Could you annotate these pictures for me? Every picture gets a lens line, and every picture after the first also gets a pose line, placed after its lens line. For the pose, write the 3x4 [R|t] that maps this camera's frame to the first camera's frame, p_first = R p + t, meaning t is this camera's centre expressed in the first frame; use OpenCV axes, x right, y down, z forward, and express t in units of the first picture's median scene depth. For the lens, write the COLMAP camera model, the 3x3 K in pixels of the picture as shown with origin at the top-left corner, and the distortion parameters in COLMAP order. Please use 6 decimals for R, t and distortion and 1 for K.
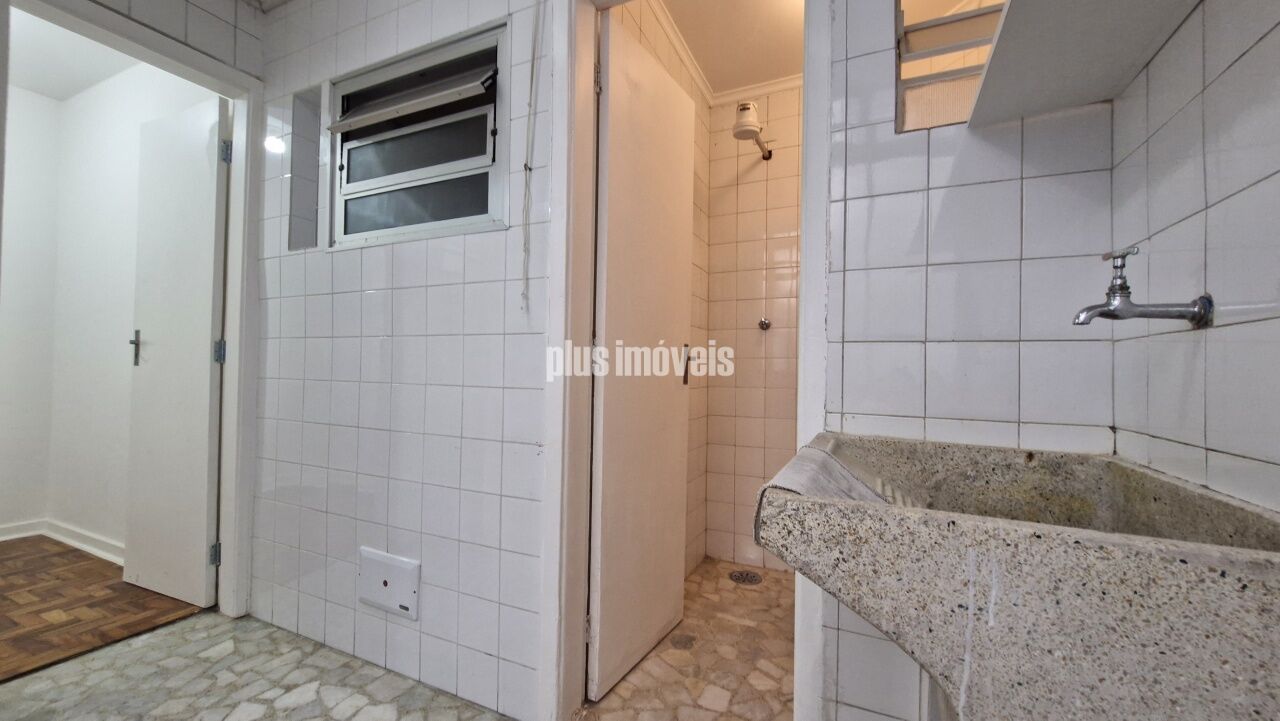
lens RADIAL K [[500.8, 0, 631.5], [0, 500.8, 361.5], [0, 0, 1]] dist [-0.001892, -0.000314]
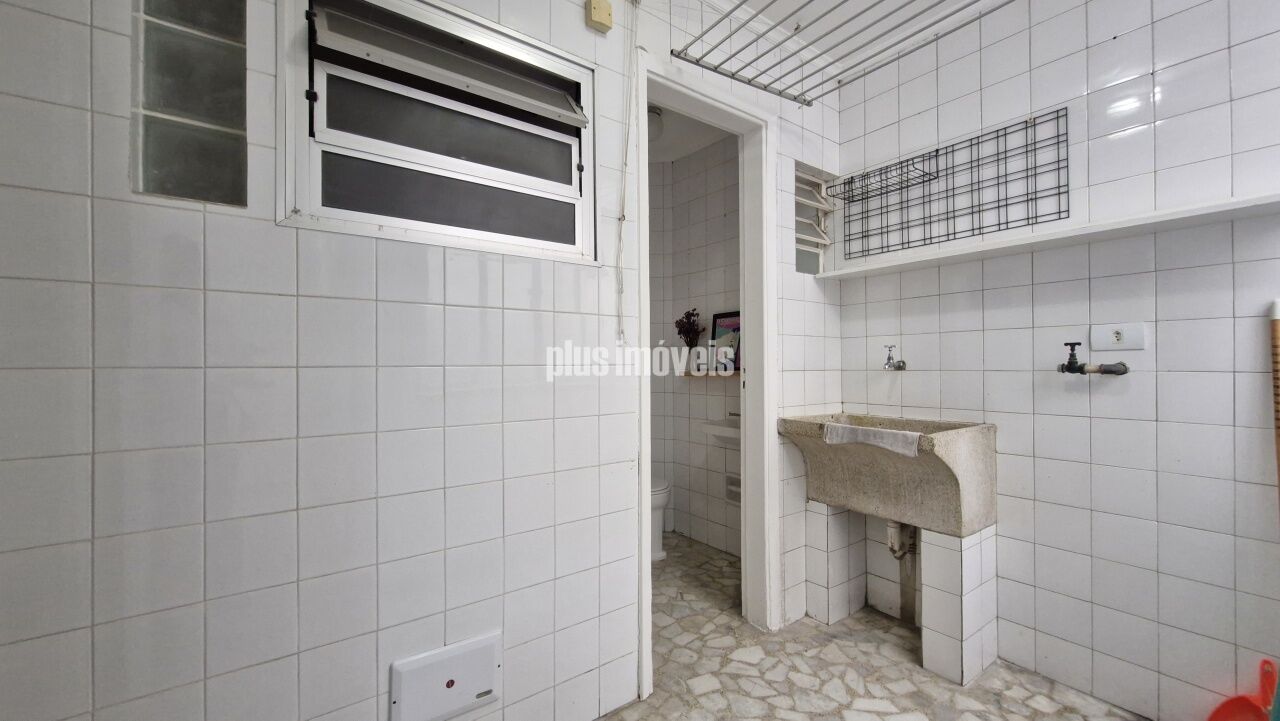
lens RADIAL K [[500.8, 0, 637.7], [0, 500.8, 363.2], [0, 0, 1]] dist [-0.001892, -0.000314]
pose [[0.470685, -0.016032, 0.882156, -1.067414], [0.002603, 0.999856, 0.016782, -0.071174], [-0.882298, -0.005602, 0.470659, 0.389740]]
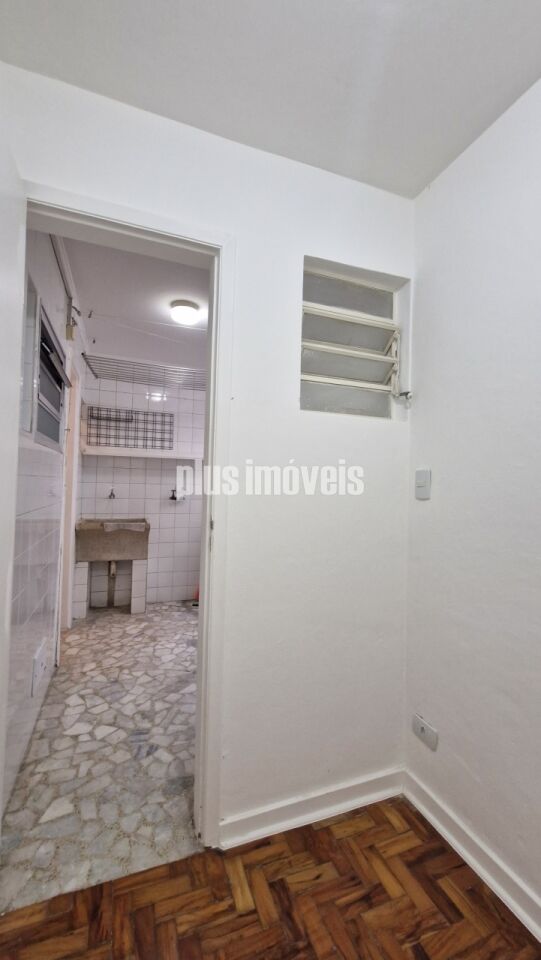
lens RADIAL K [[374.9, 0, 269.2], [0, 374.9, 479.8], [0, 0, 1]] dist [0.000536, 0.000041]
pose [[-0.726672, -0.027649, 0.686428, -1.867940], [-0.048928, 0.998735, -0.011568, -0.164345], [-0.685240, -0.041992, -0.727106, 1.440387]]
